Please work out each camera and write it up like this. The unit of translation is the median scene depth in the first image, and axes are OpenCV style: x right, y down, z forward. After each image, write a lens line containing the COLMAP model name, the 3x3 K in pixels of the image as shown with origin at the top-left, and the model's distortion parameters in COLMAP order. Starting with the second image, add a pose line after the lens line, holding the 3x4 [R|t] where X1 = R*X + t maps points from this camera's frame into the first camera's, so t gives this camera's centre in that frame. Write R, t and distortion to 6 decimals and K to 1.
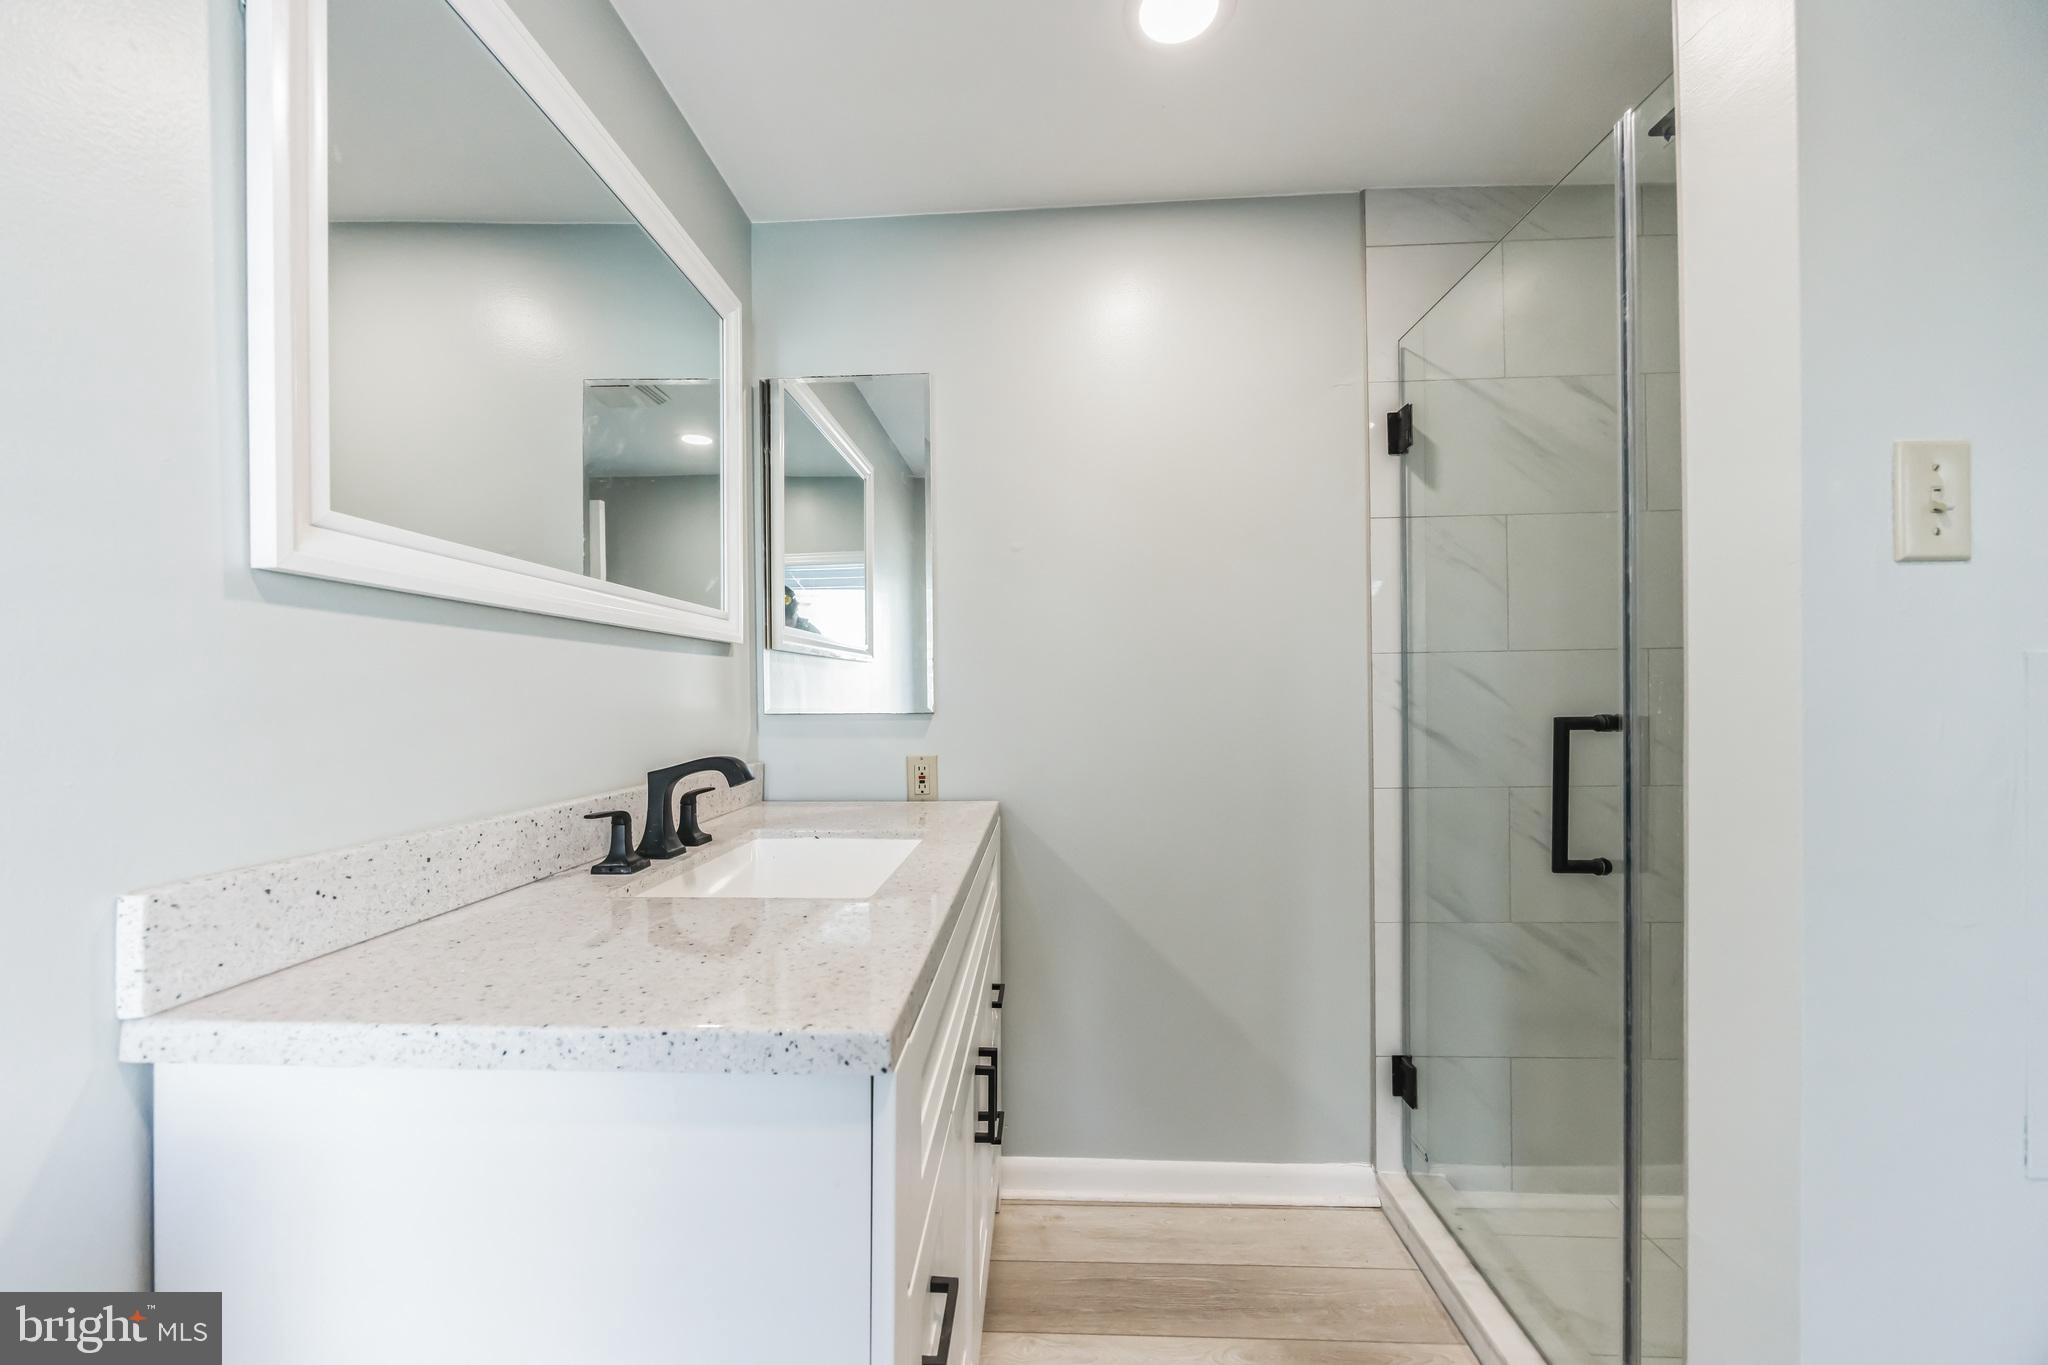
lens RADIAL K [[793.1, 0, 1016.9], [0, 793.1, 693.4], [0, 0, 1]] dist [-0.000179, 0.000075]
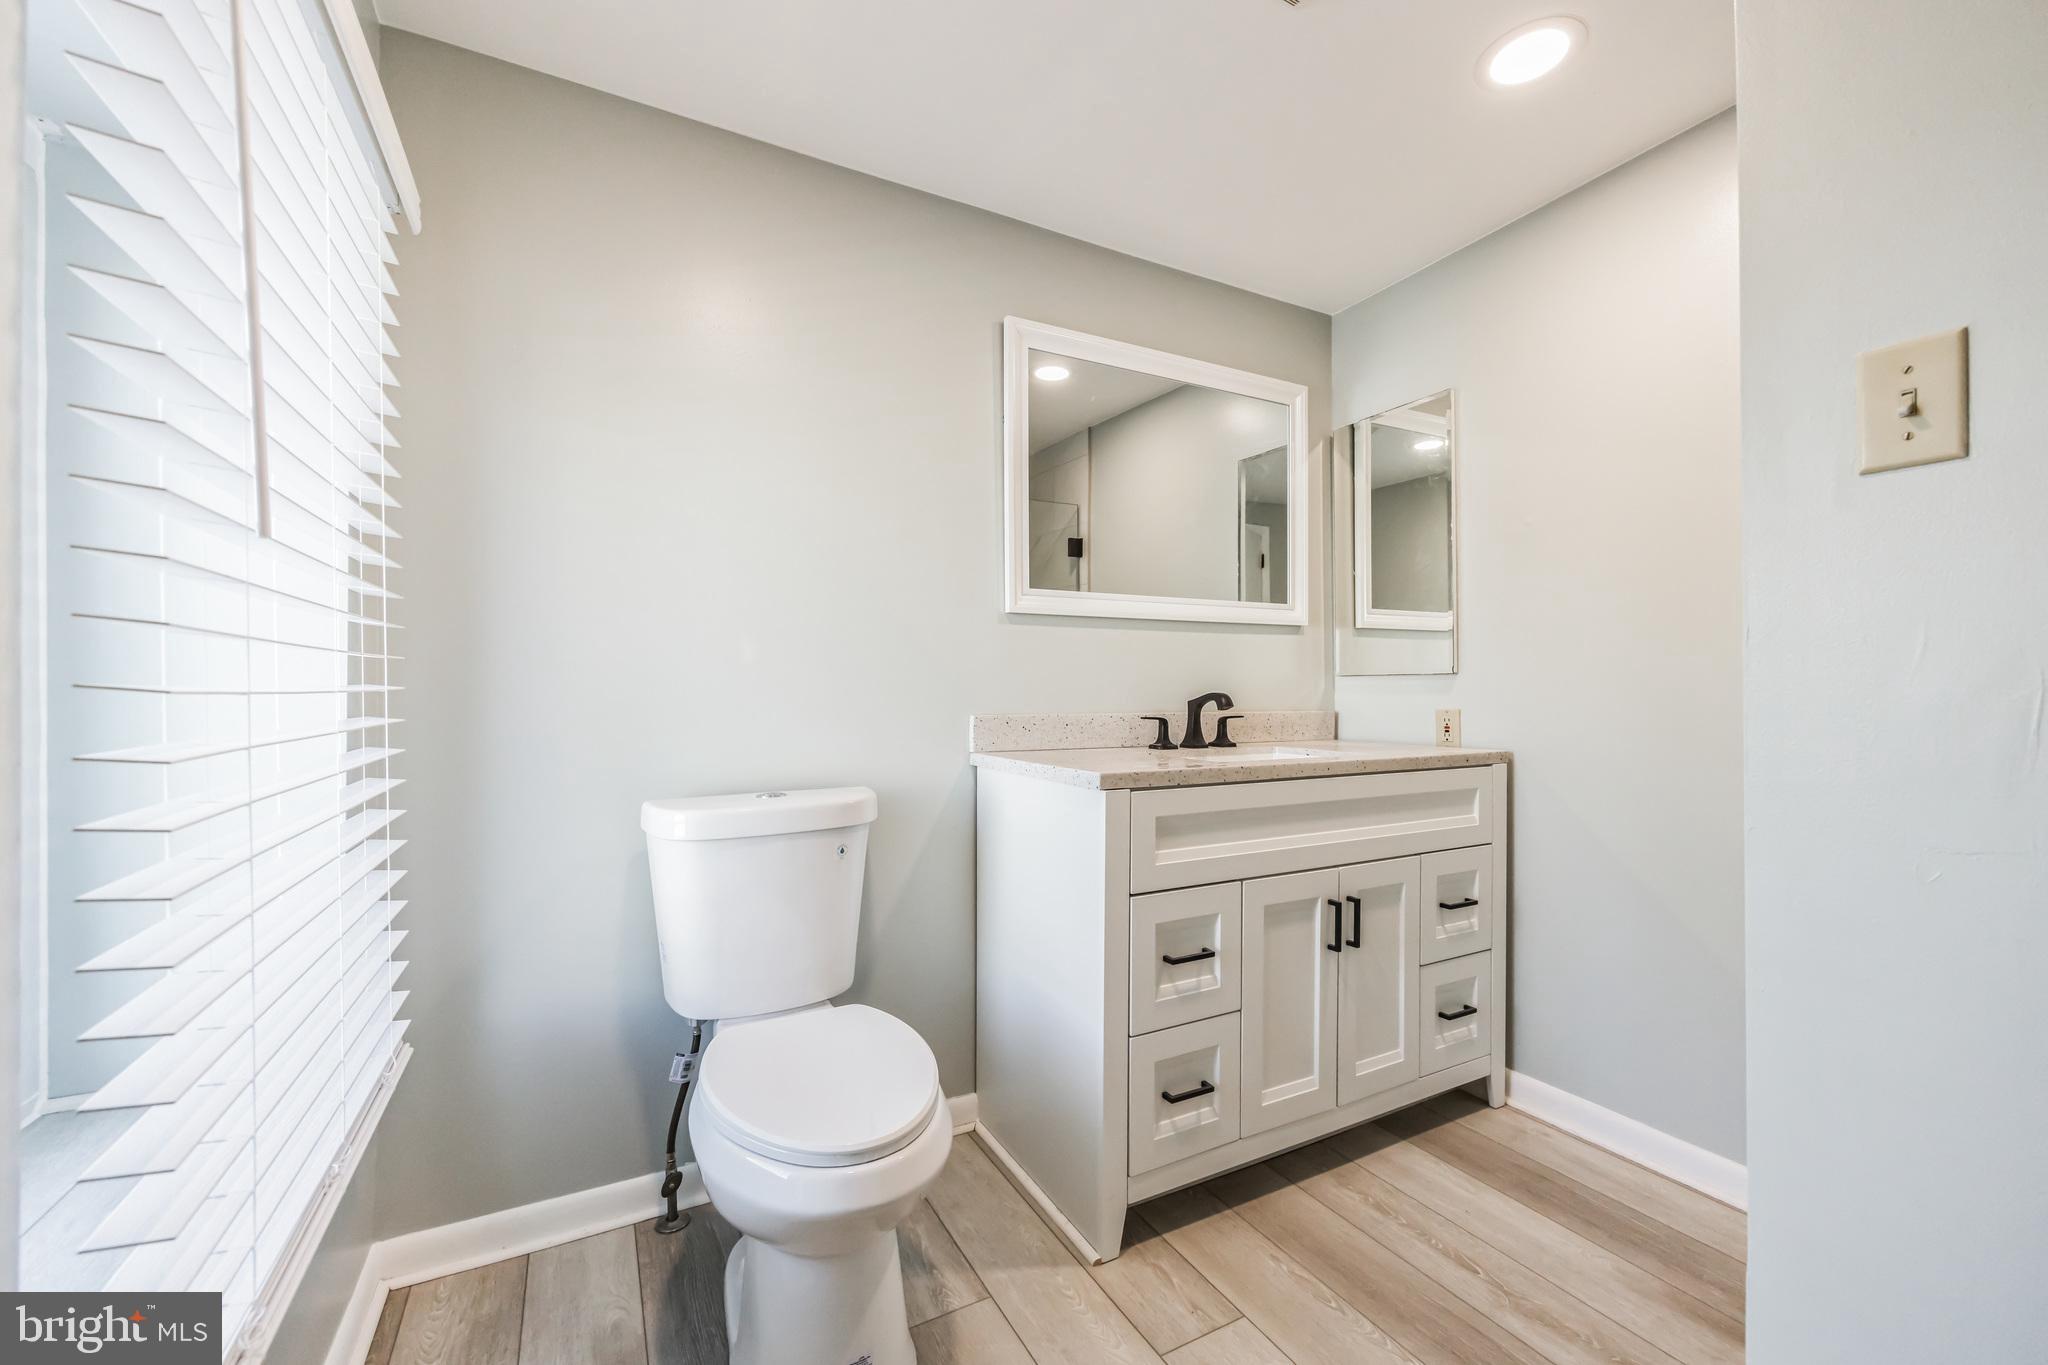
lens RADIAL K [[793.1, 0, 1016.9], [0, 793.1, 693.4], [0, 0, 1]] dist [-0.000179, 0.000075]
pose [[0.505990, 0.011417, -0.862464, 0.996916], [0.001265, 0.999901, 0.013979, 0.062018], [0.862538, -0.008164, 0.505926, -0.281873]]
